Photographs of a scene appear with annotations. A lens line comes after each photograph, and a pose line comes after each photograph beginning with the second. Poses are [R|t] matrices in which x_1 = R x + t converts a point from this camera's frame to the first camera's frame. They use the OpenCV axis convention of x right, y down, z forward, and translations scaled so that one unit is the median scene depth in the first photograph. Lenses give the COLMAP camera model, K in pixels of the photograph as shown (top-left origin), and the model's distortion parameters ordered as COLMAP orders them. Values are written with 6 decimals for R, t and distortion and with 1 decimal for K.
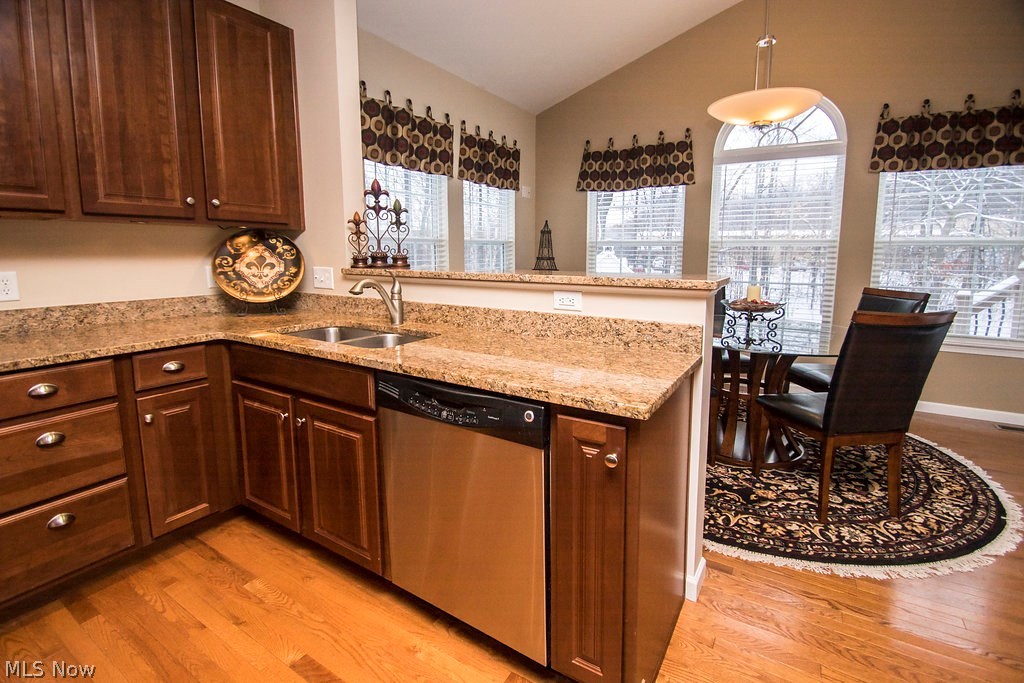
lens RADIAL K [[477.9, 0, 513.8], [0, 477.9, 305.5], [0, 0, 1]] dist [0.005918, -0.012866]
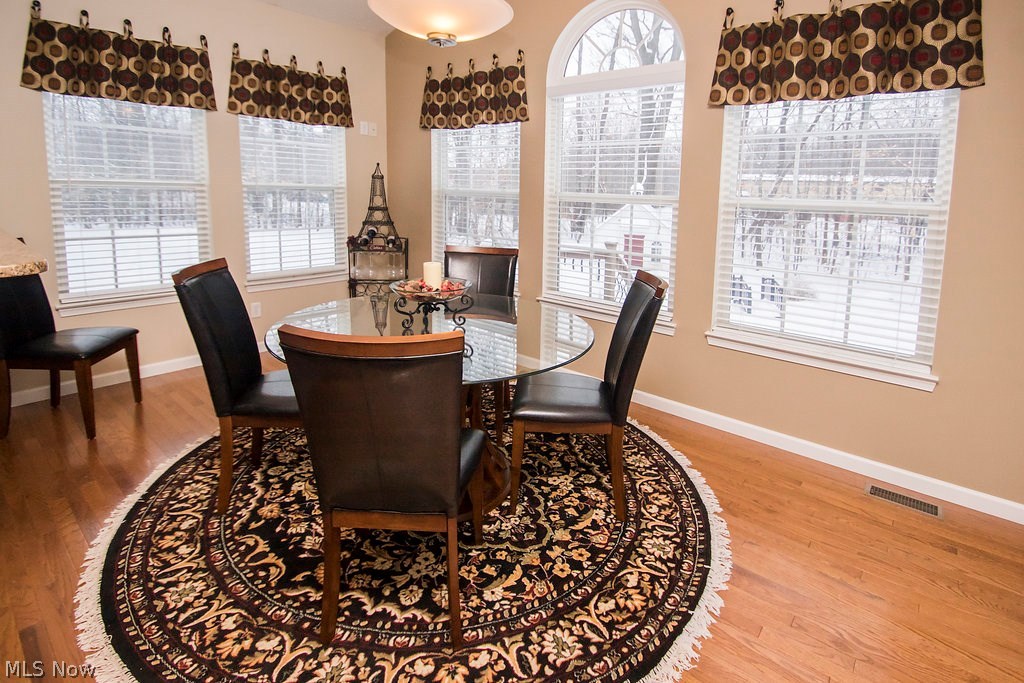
lens RADIAL K [[516.3, 0, 518.1], [0, 516.3, 240.1], [0, 0, 1]] dist [0.002755, -0.002480]
pose [[0.989070, 0.039129, -0.142162, 0.876600], [-0.042085, 0.998955, -0.017840, -0.076038], [0.141315, 0.023628, 0.989683, 0.297437]]
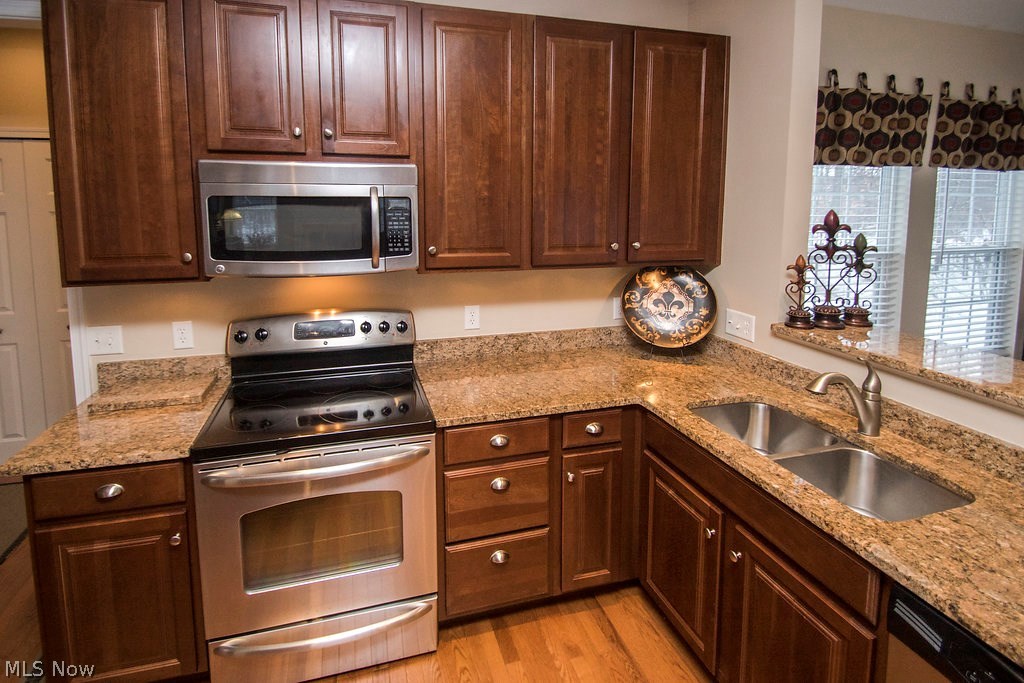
lens RADIAL K [[490.0, 0, 465.3], [0, 490.0, 253.0], [0, 0, 1]] dist [0.001025, -0.007785]
pose [[0.714497, 0.068633, -0.696264, -0.160589], [-0.079724, 0.996681, 0.016434, -0.163307], [0.695081, 0.043767, 0.717598, 0.053869]]
